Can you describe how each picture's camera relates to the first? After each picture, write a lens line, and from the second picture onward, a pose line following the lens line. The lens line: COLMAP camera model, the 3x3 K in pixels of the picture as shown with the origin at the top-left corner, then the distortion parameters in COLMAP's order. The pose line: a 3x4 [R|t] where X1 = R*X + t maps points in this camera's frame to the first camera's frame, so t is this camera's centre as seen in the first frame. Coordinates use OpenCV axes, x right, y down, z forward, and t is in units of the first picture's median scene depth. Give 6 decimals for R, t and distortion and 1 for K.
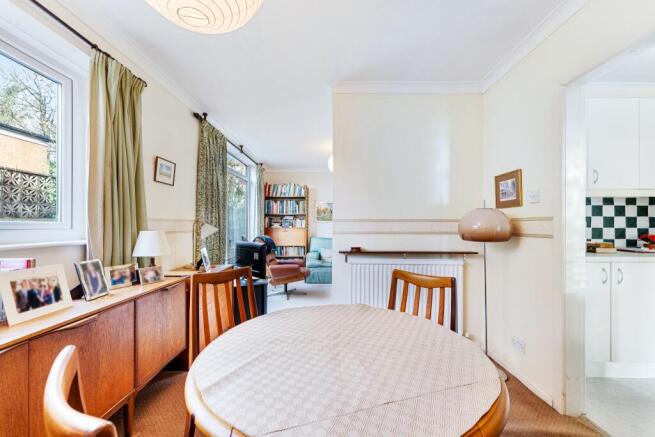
lens RADIAL K [[264.9, 0, 325.2], [0, 264.9, 219.2], [0, 0, 1]] dist [0.007349, -0.000146]
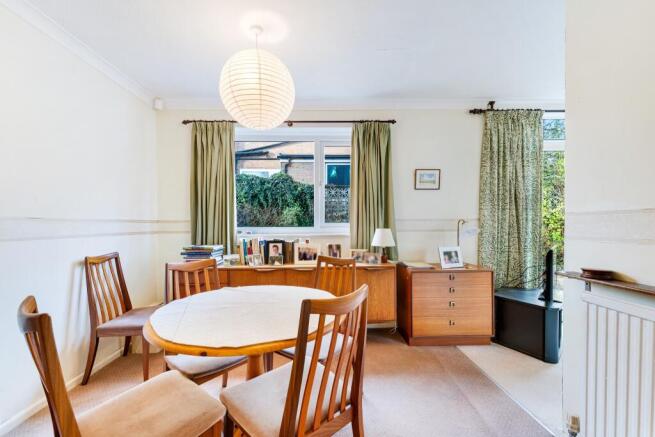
lens RADIAL K [[264.9, 0, 325.2], [0, 264.9, 219.2], [0, 0, 1]] dist [0.007349, -0.000146]
pose [[0.041915, -0.022930, -0.998858, 0.576606], [0.028719, 0.999351, -0.021736, 0.012987], [0.998708, -0.027775, 0.042546, 0.501113]]
